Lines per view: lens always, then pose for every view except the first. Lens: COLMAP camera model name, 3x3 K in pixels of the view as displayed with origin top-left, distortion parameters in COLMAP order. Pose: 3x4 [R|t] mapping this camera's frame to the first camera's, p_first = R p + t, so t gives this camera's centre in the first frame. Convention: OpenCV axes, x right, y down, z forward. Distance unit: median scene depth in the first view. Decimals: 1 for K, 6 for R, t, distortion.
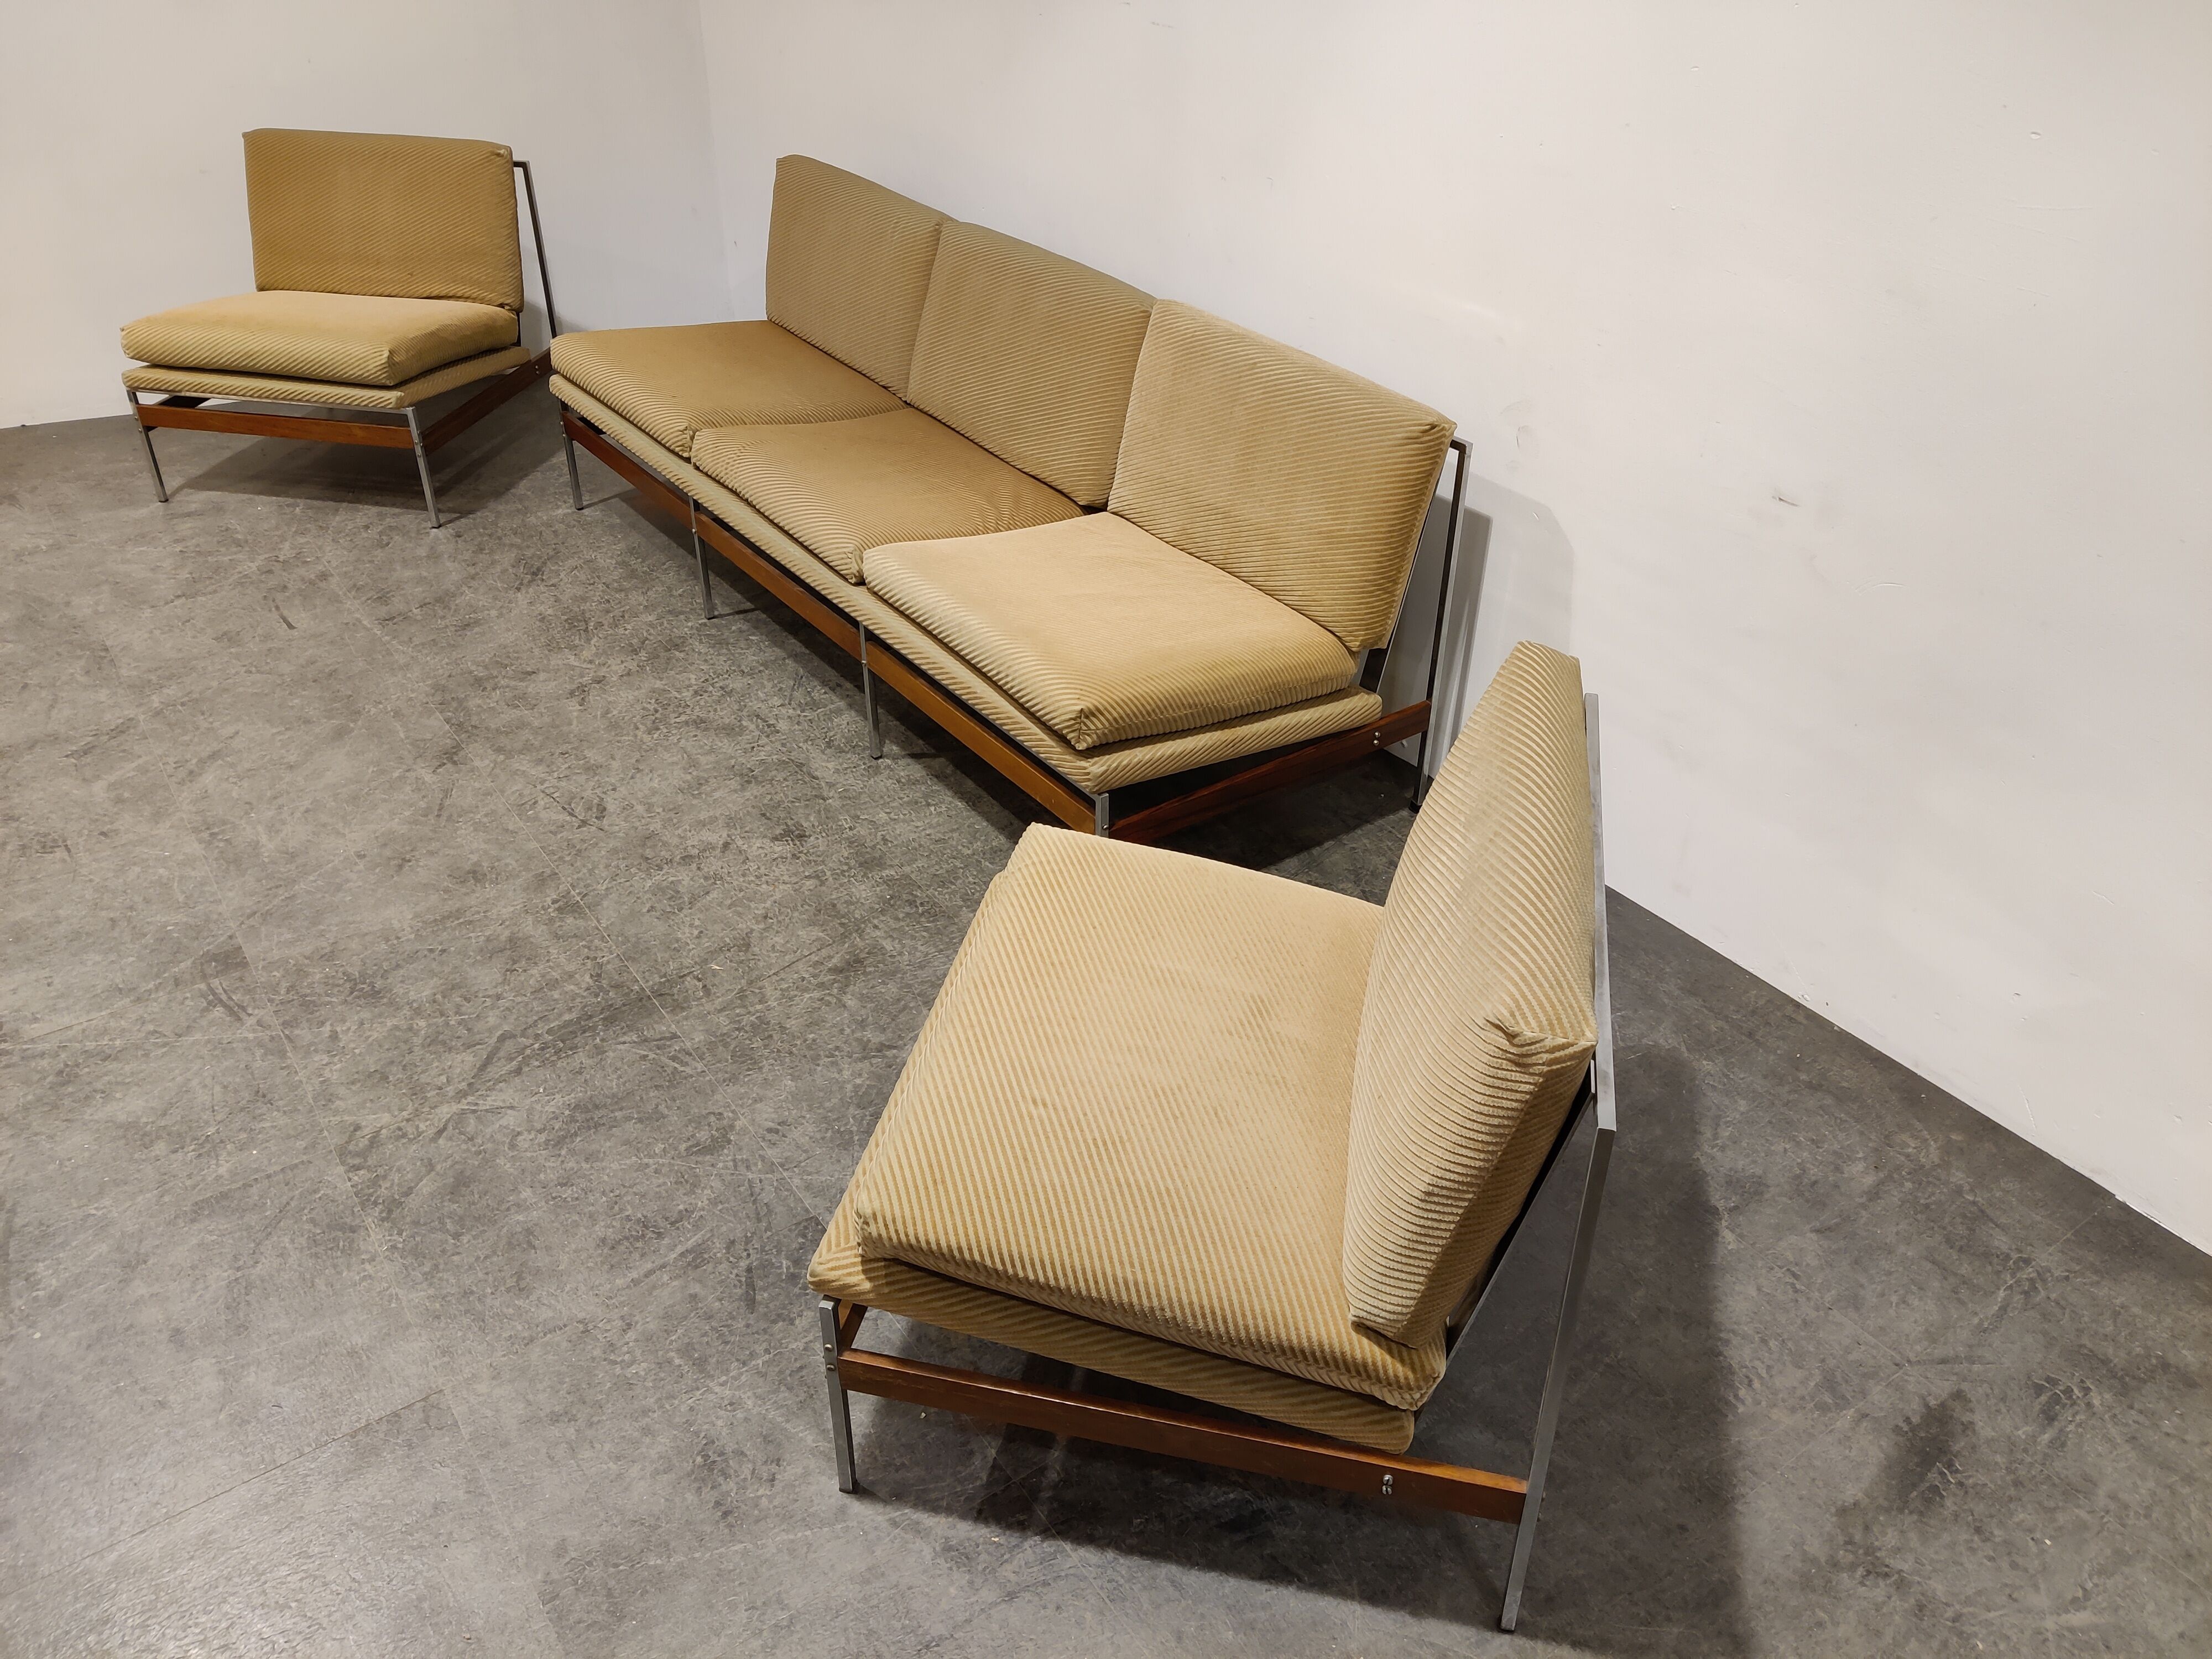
lens RADIAL K [[1672.4, 0, 1175.9], [0, 1672.4, 734.7], [0, 0, 1]] dist [-0.006408, -0.011545]
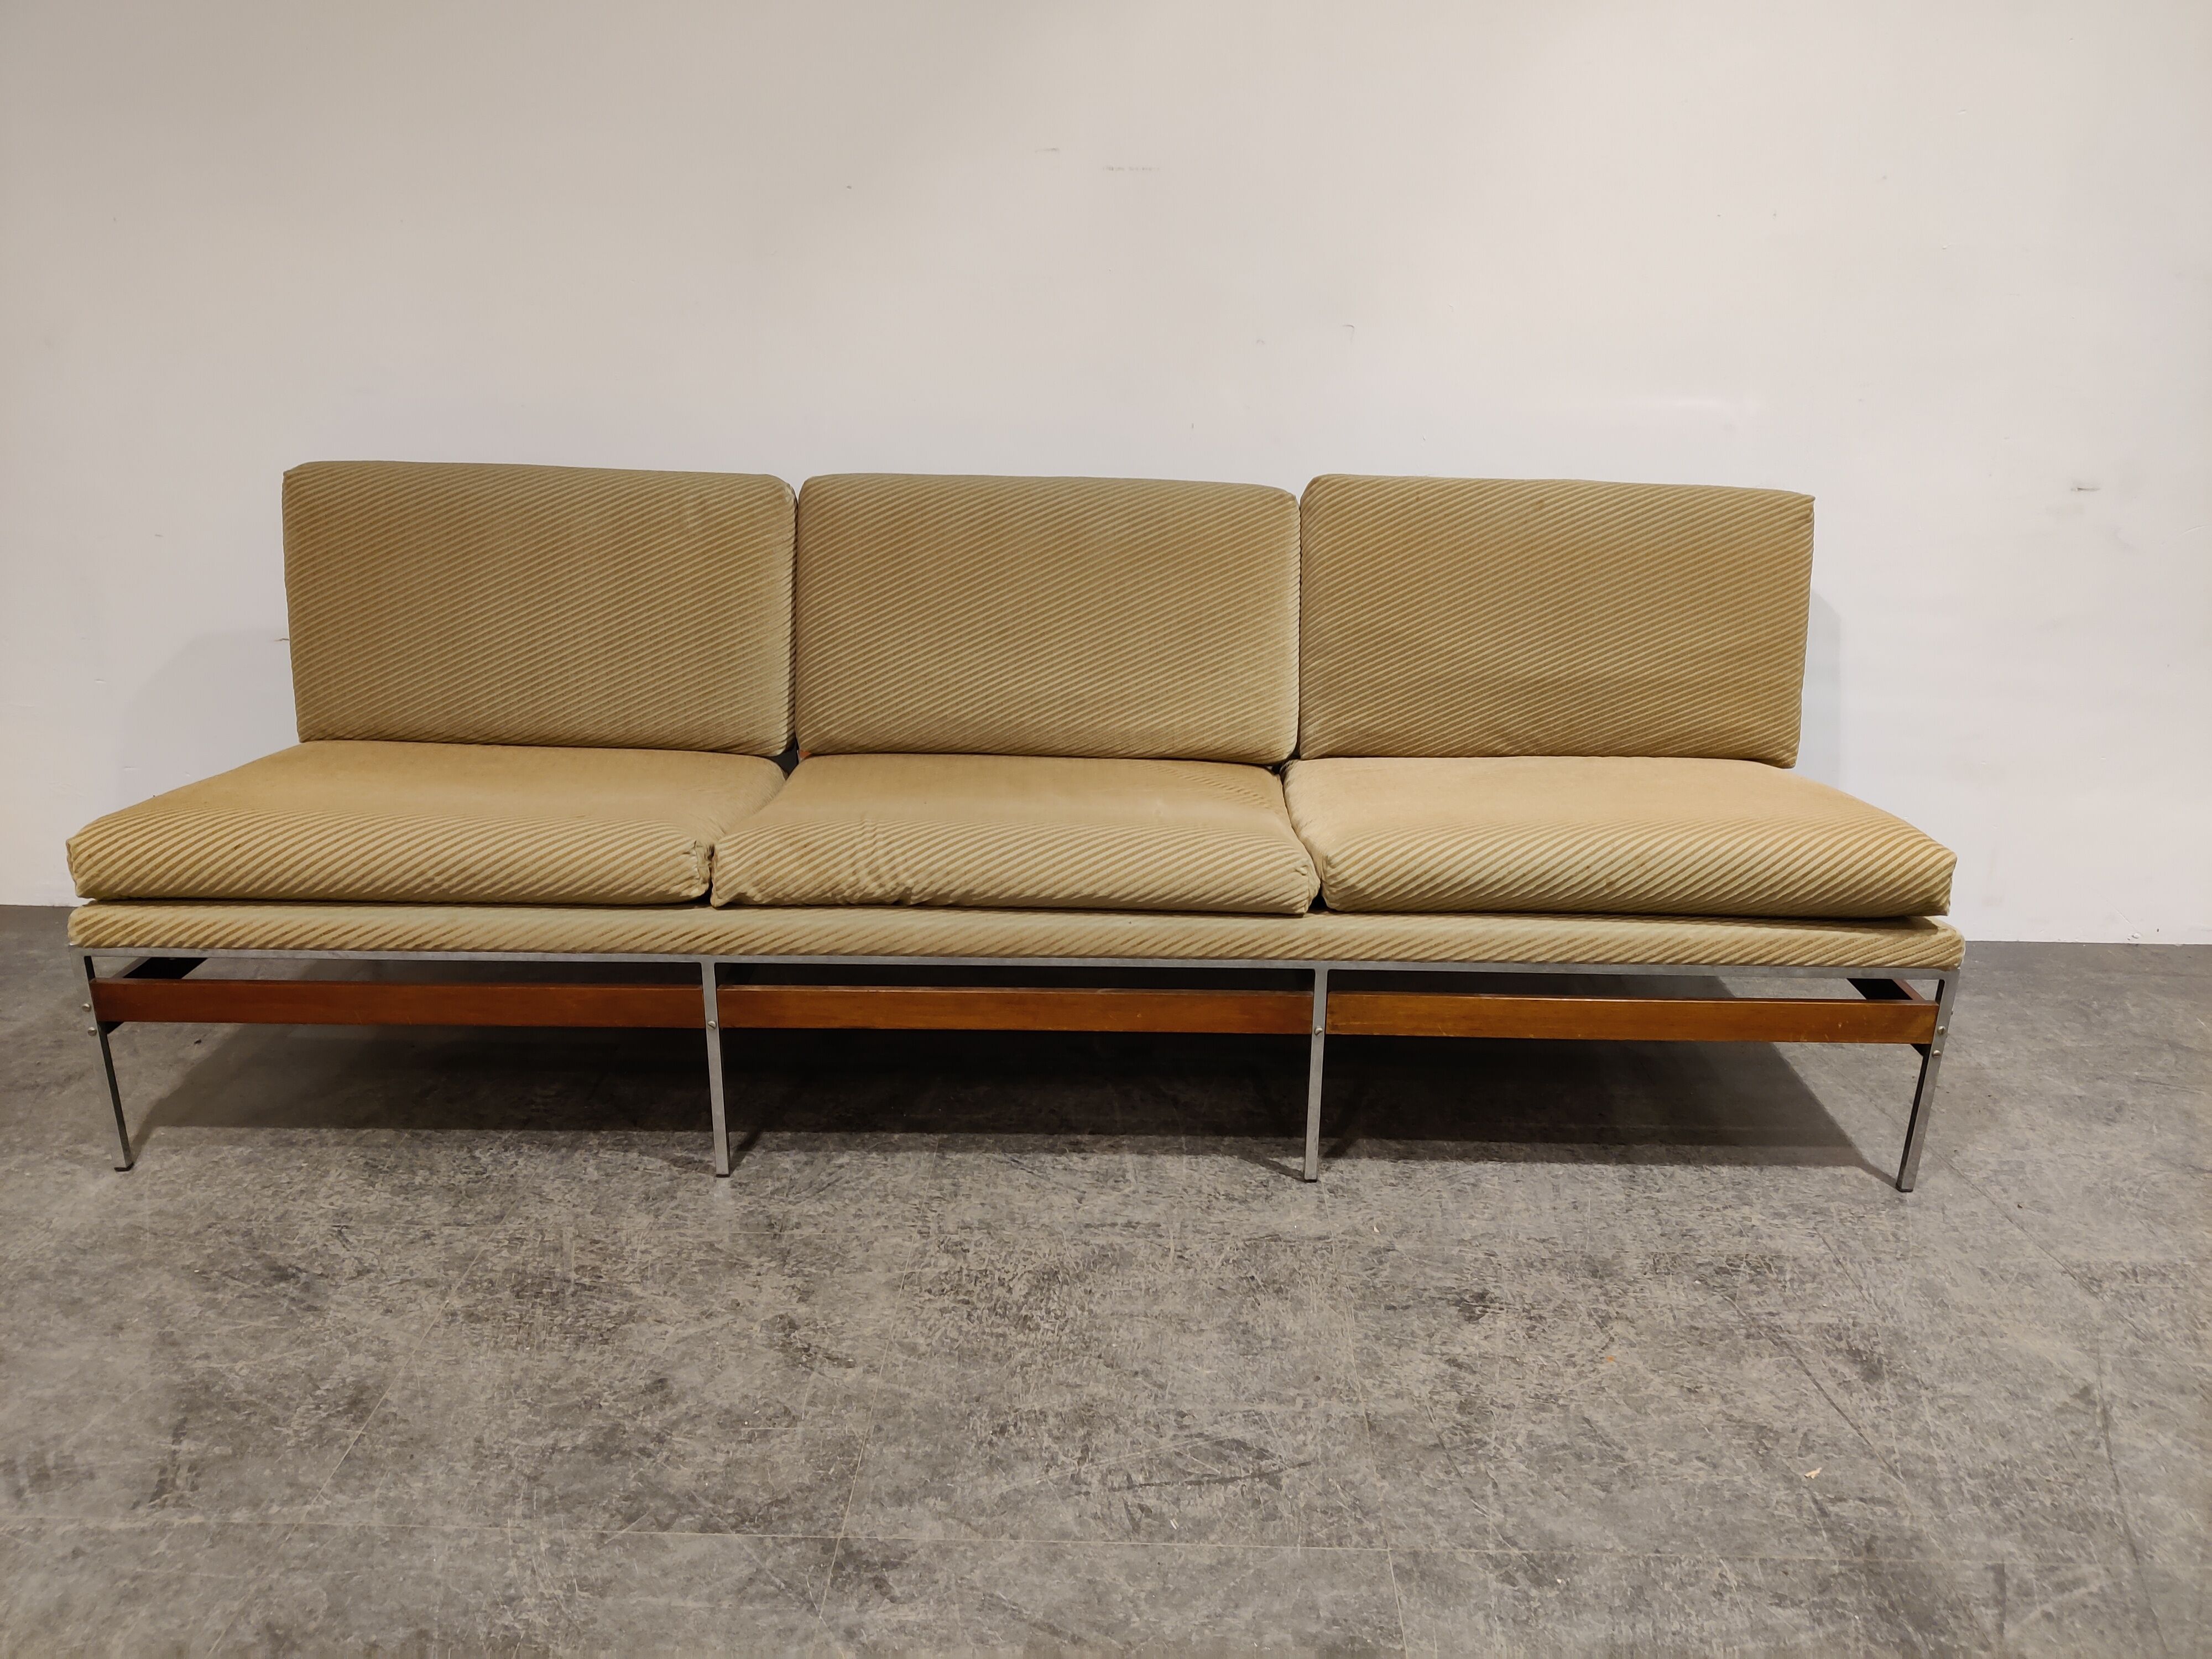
lens RADIAL K [[1672.4, 0, 1107.0], [0, 1672.4, 841.5], [0, 0, 1]] dist [-0.006408, -0.011545]
pose [[0.627621, -0.279967, 0.726437, -0.711324], [0.405460, 0.914111, 0.001990, -0.149864], [-0.664601, 0.293292, 0.687230, 0.619008]]
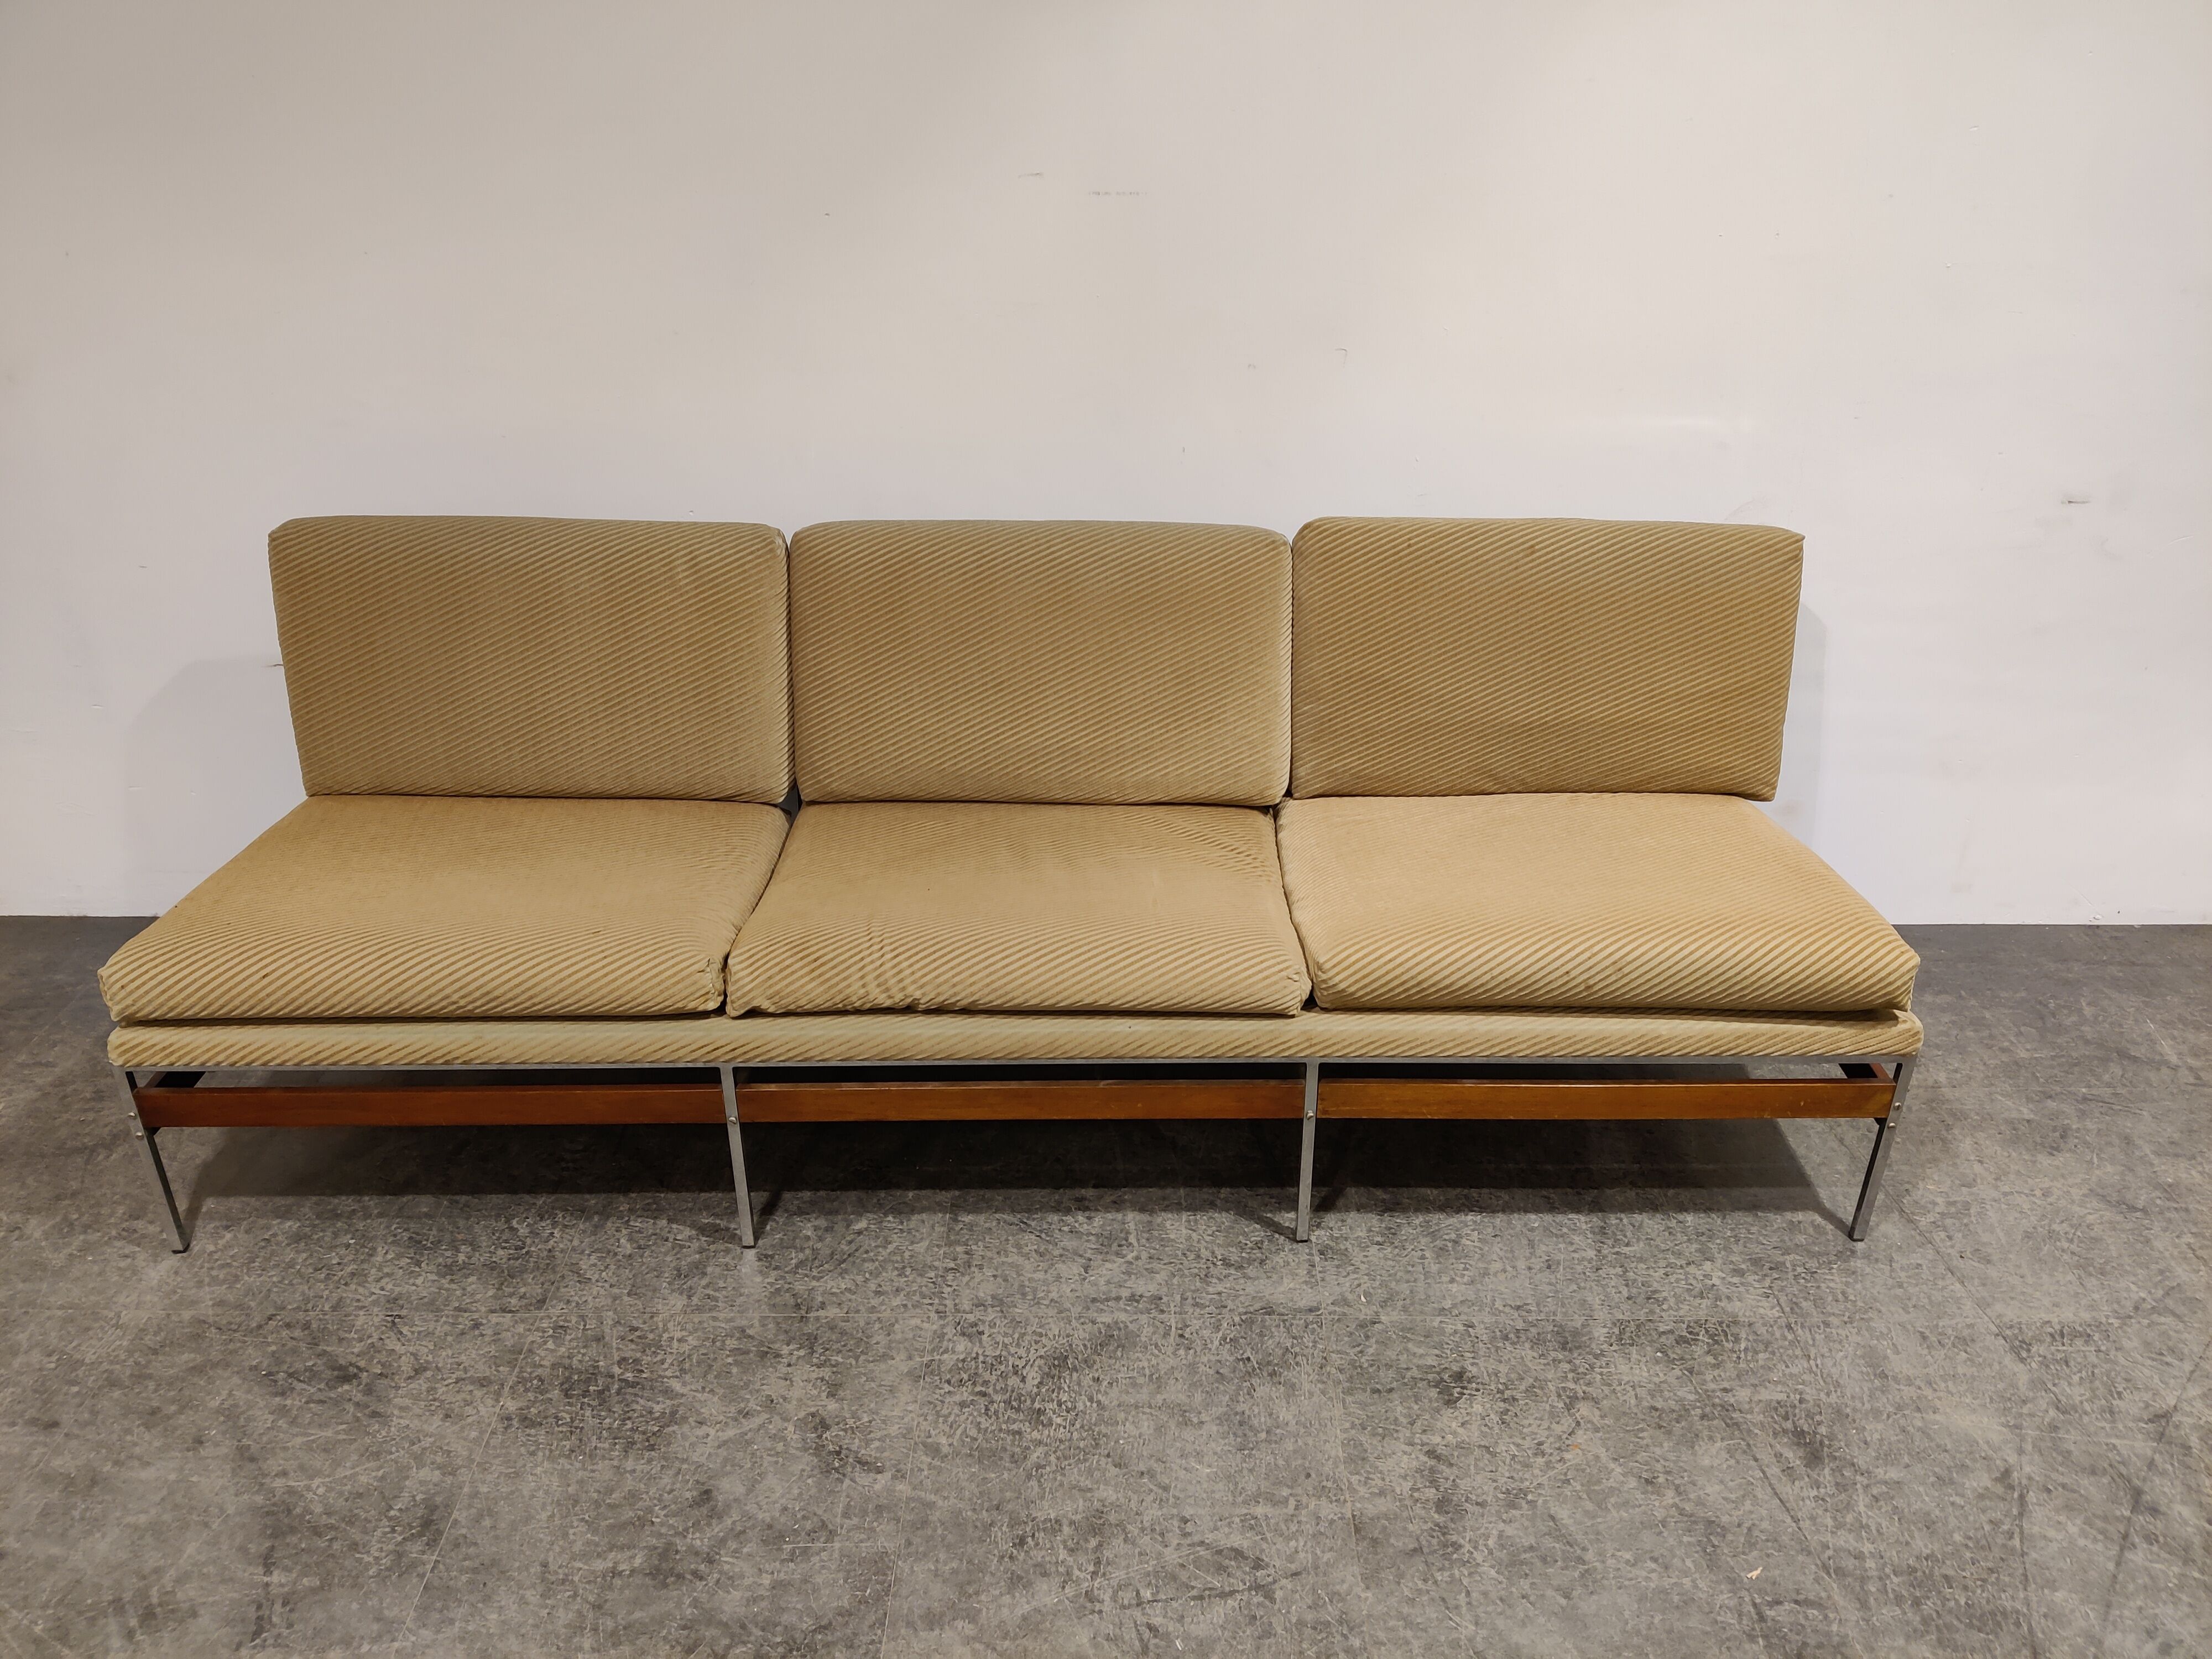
lens RADIAL K [[1672.4, 0, 1117.8], [0, 1672.4, 841.5], [0, 0, 1]] dist [-0.006408, -0.011545]
pose [[0.614093, -0.392268, 0.684847, -0.680898], [0.418625, 0.897505, 0.138699, -0.280358], [-0.669061, 0.201520, 0.715365, 0.571037]]
